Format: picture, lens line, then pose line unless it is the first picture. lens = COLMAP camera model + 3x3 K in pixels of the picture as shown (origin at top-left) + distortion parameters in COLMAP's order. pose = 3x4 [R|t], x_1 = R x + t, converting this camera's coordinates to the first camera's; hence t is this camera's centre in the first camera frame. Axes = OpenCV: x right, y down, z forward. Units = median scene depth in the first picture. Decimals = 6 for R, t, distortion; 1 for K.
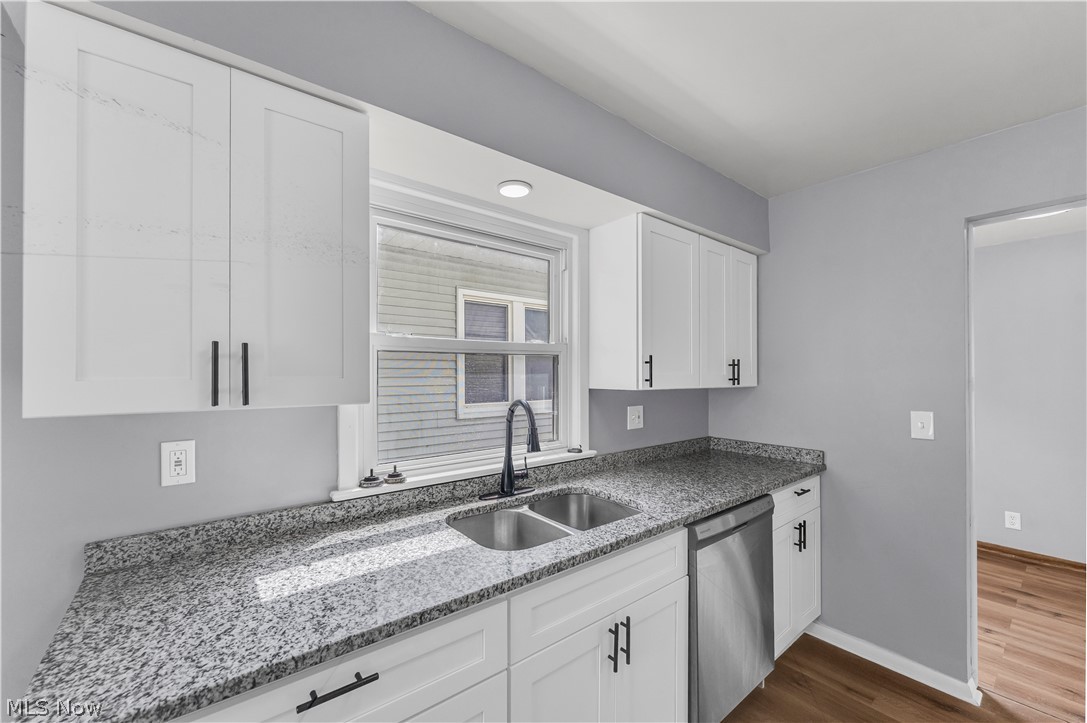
lens RADIAL K [[433.7, 0, 535.7], [0, 433.7, 368.4], [0, 0, 1]] dist [-0.003391, 0.000664]
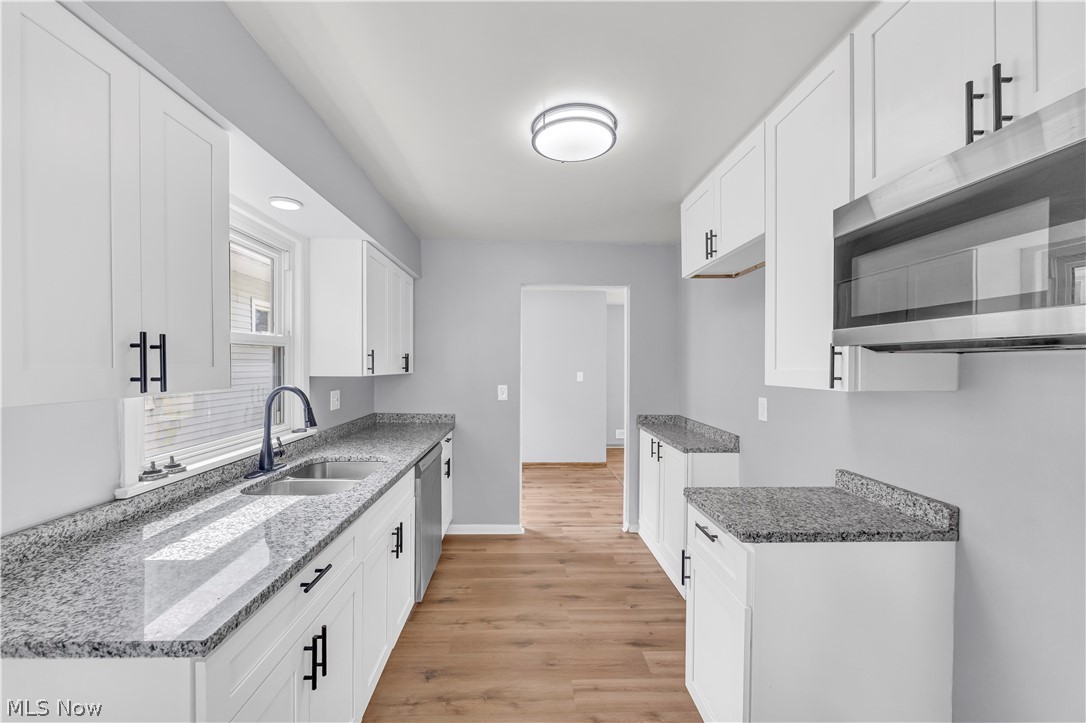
lens RADIAL K [[433.3, 0, 533.2], [0, 433.3, 365.4], [0, 0, 1]] dist [-0.003391, 0.000664]
pose [[0.599749, 0.001673, 0.800187, -0.605036], [-0.013221, 0.999882, 0.007818, 0.000301], [-0.800079, -0.015268, 0.599700, -0.233299]]
